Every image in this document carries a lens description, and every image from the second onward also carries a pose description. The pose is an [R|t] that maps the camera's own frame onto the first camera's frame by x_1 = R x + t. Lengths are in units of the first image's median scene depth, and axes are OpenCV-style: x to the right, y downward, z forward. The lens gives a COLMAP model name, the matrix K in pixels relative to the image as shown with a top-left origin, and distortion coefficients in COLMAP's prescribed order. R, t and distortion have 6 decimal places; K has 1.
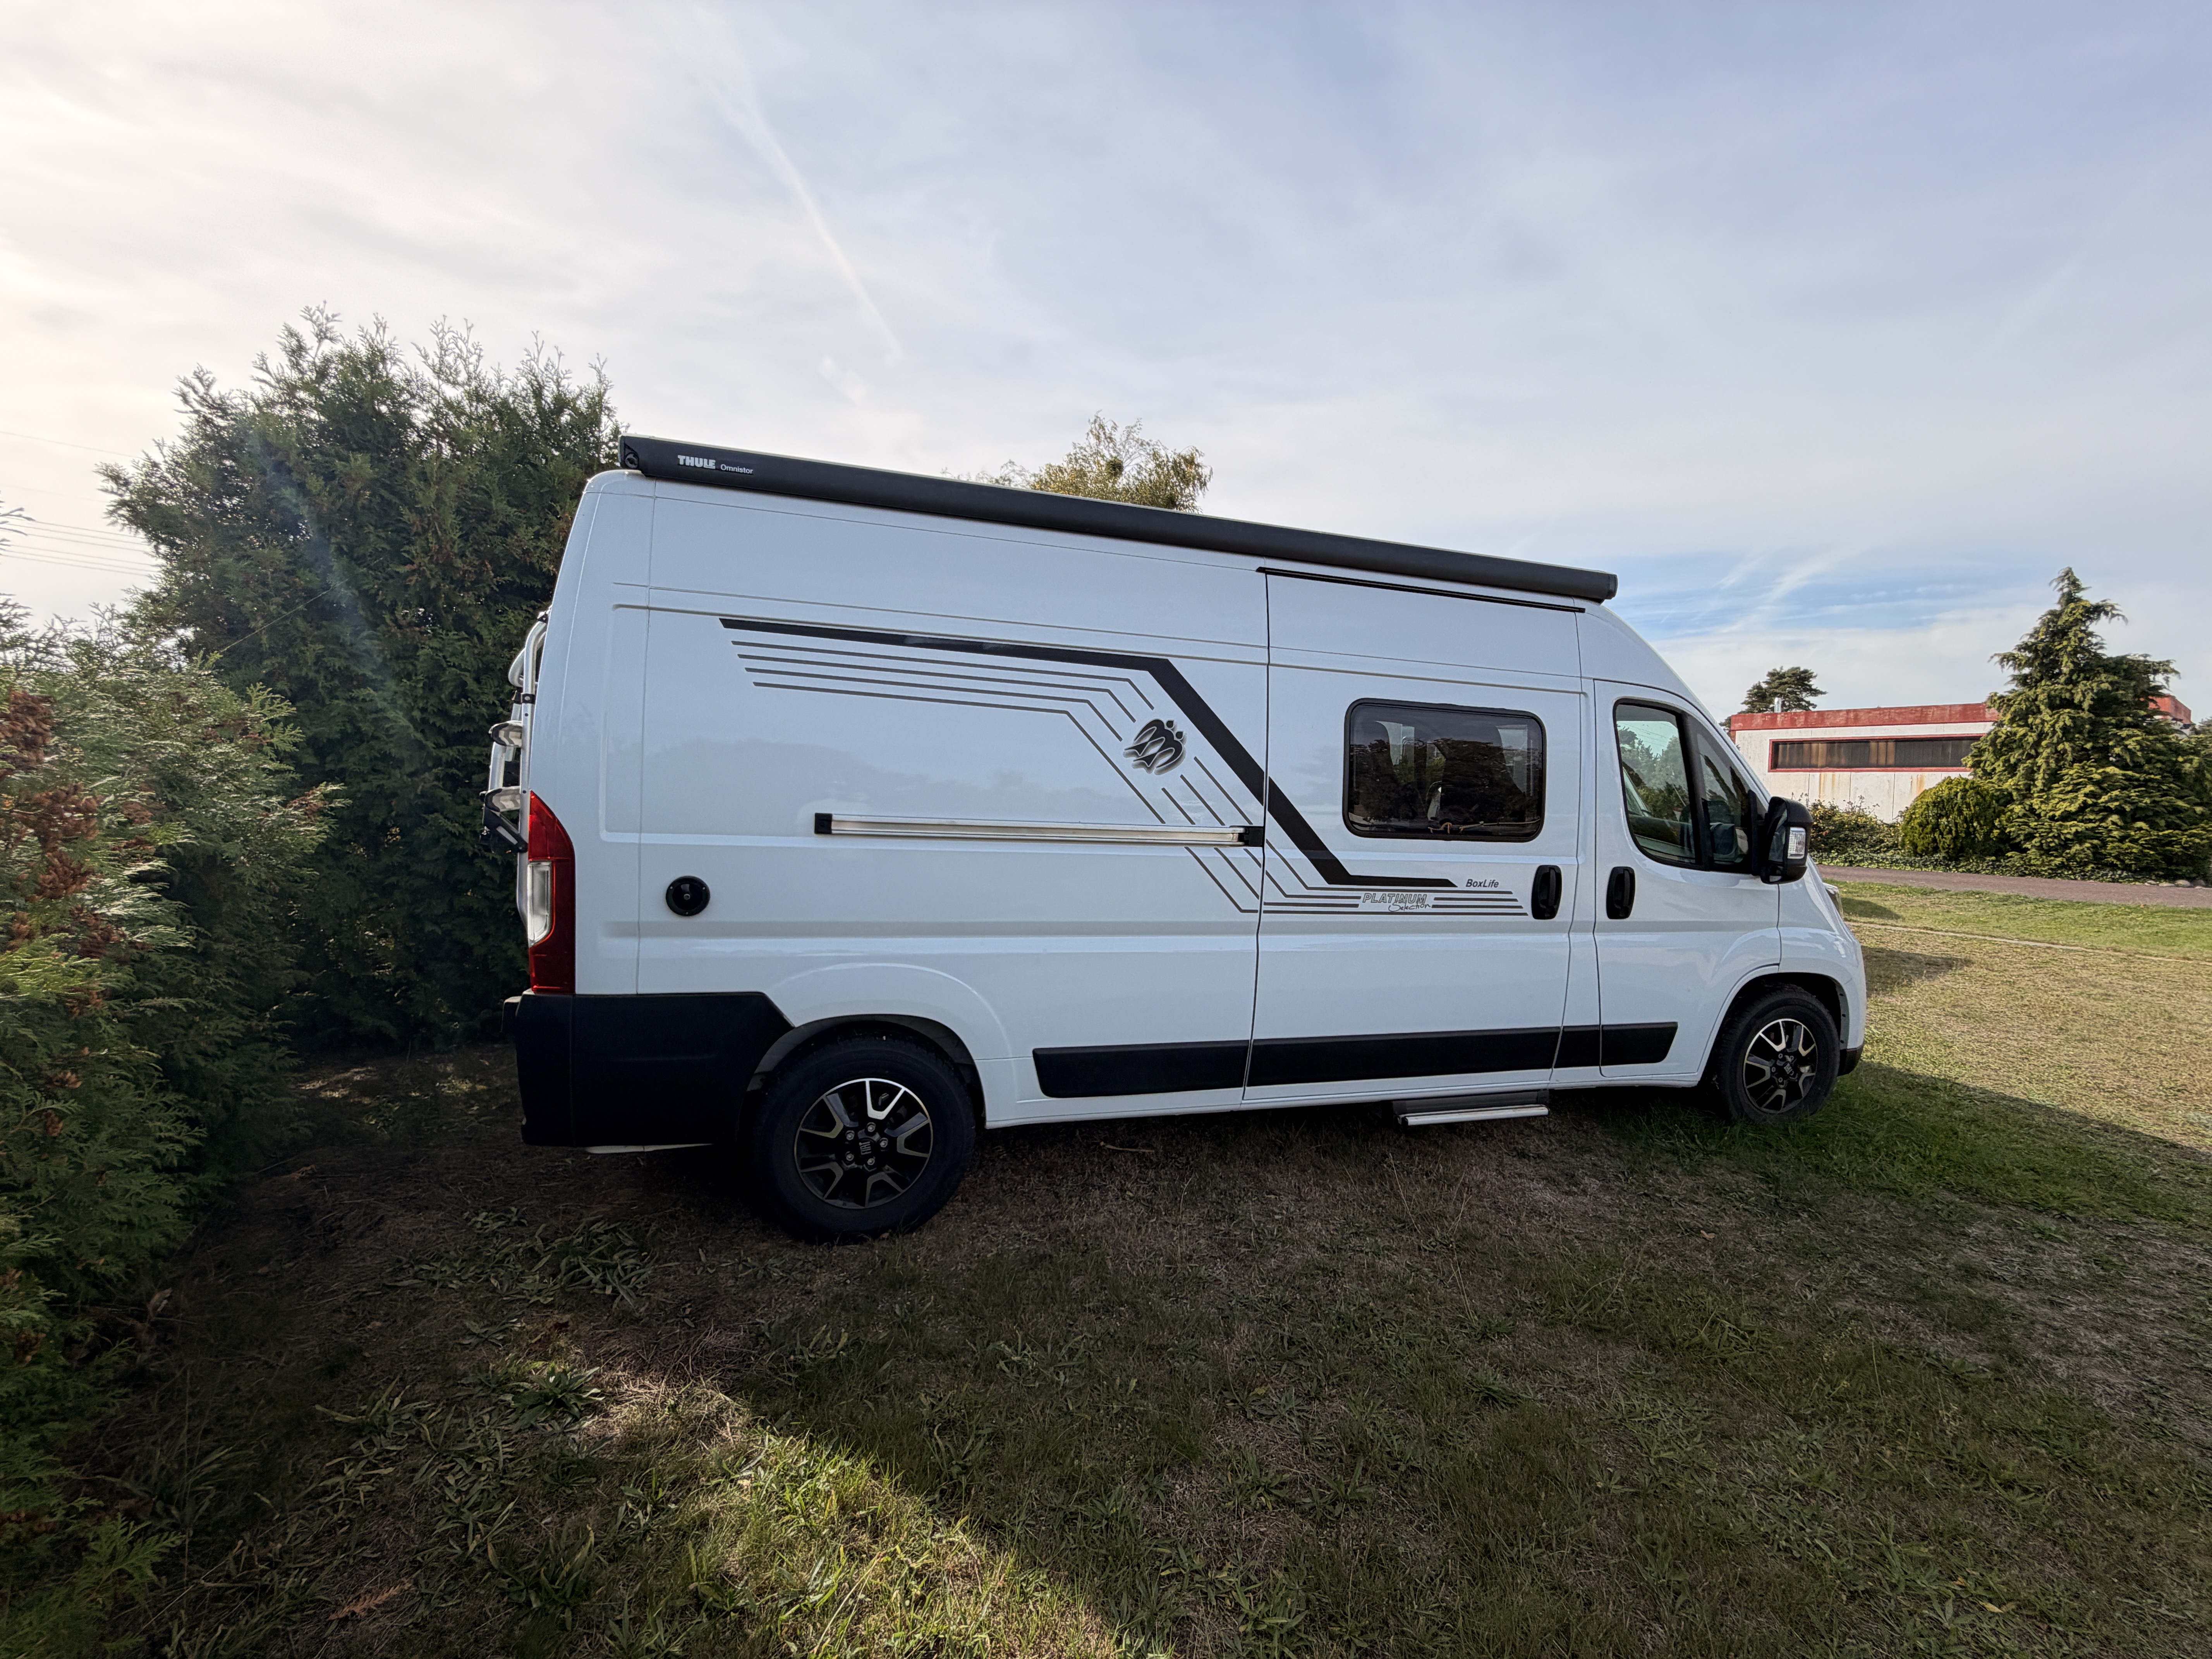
lens RADIAL K [[891.2, 0, 1112.8], [0, 891.2, 822.2], [0, 0, 1]] dist [-0.001332, 0.000217]
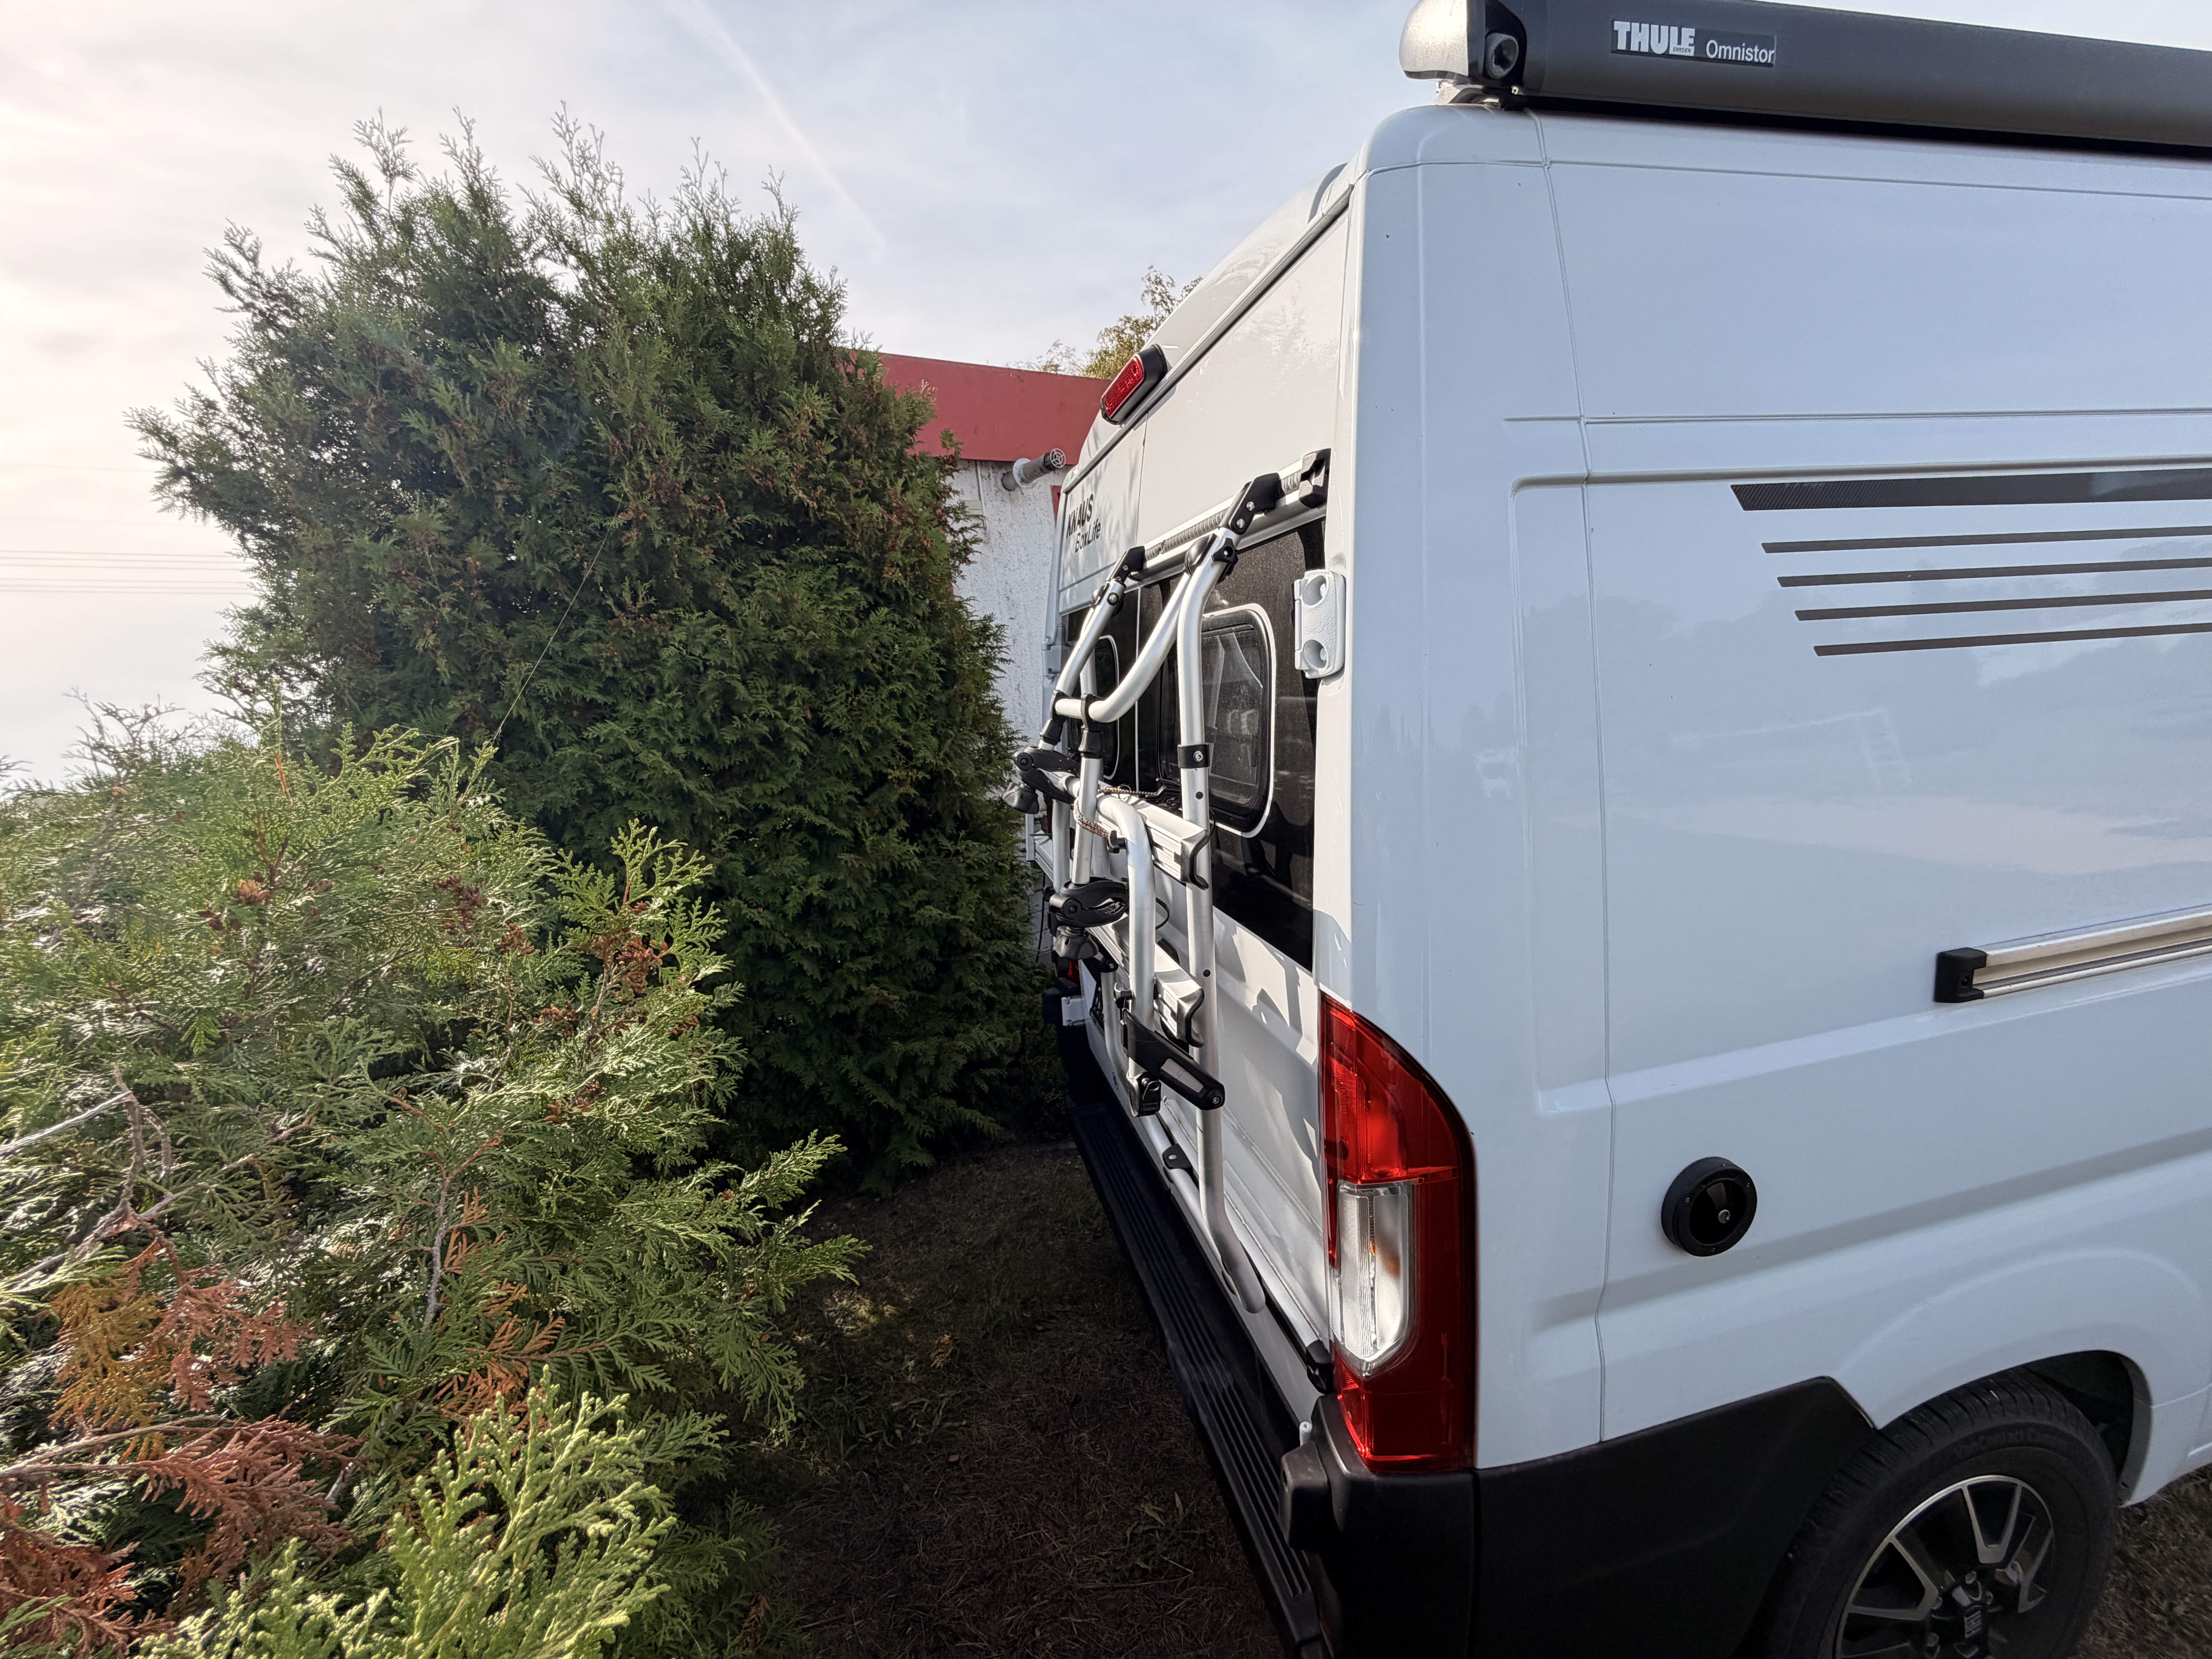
lens RADIAL K [[886.3, 0, 1097.8], [0, 886.3, 834.0], [0, 0, 1]] dist [0.002941, 0.000244]
pose [[0.990217, -0.112197, -0.082953, -0.436320], [0.121700, 0.985270, 0.120132, -0.102100], [0.068252, -0.129052, 0.989286, 0.381939]]
